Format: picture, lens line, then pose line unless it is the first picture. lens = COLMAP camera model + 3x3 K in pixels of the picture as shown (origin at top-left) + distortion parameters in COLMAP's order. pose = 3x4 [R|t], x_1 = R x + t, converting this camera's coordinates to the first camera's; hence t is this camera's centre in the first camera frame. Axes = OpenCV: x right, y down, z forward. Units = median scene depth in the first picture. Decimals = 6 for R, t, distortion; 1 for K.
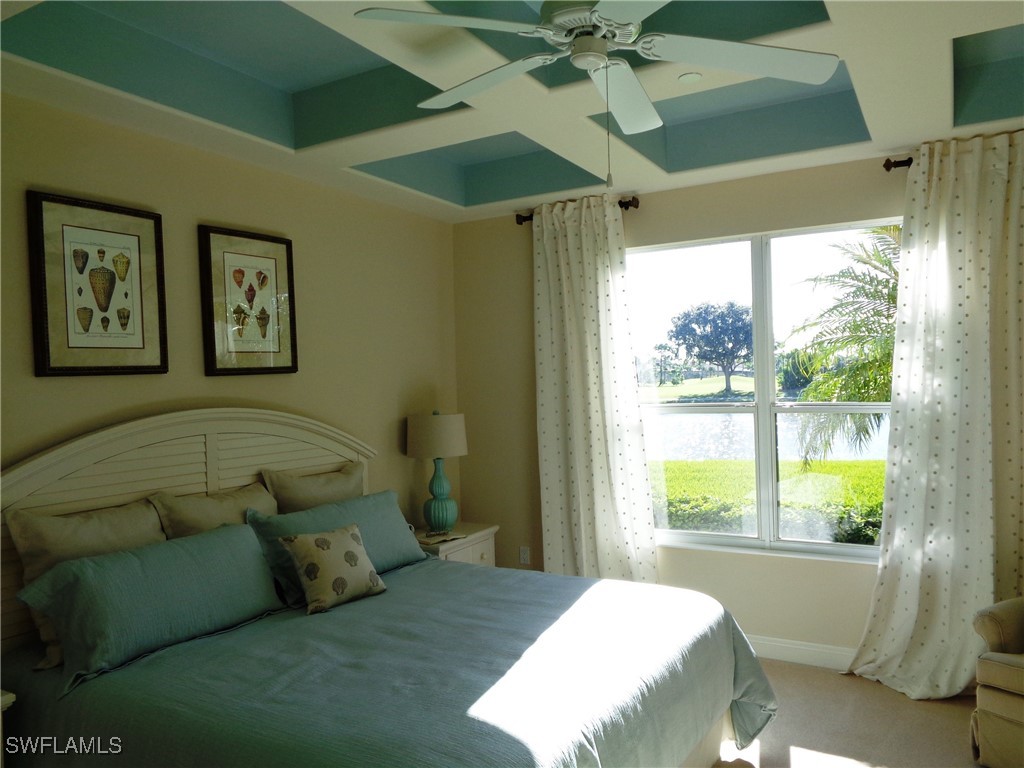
lens RADIAL K [[774.8, 0, 513.8], [0, 774.8, 385.8], [0, 0, 1]] dist [-0.001113, 0.011792]
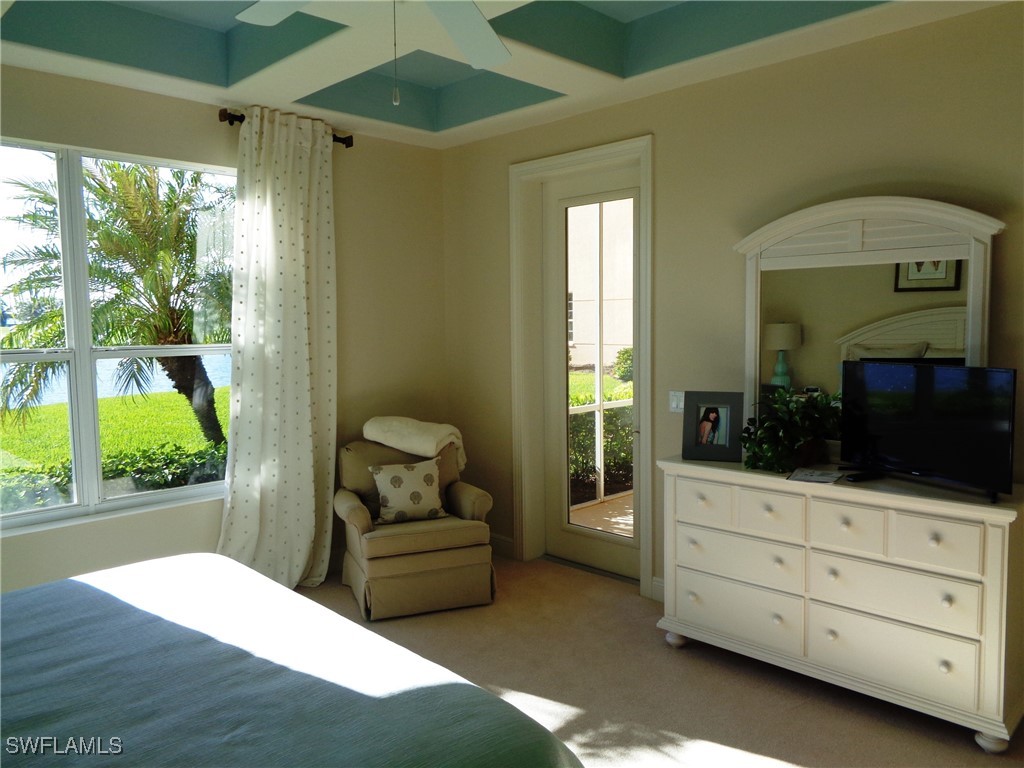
lens RADIAL K [[774.8, 0, 513.6], [0, 774.8, 381.6], [0, 0, 1]] dist [-0.001113, 0.011792]
pose [[0.273719, -0.057141, 0.960111, -0.594132], [0.014136, 0.998365, 0.055388, 0.027995], [-0.961706, -0.001589, 0.274079, 0.465465]]
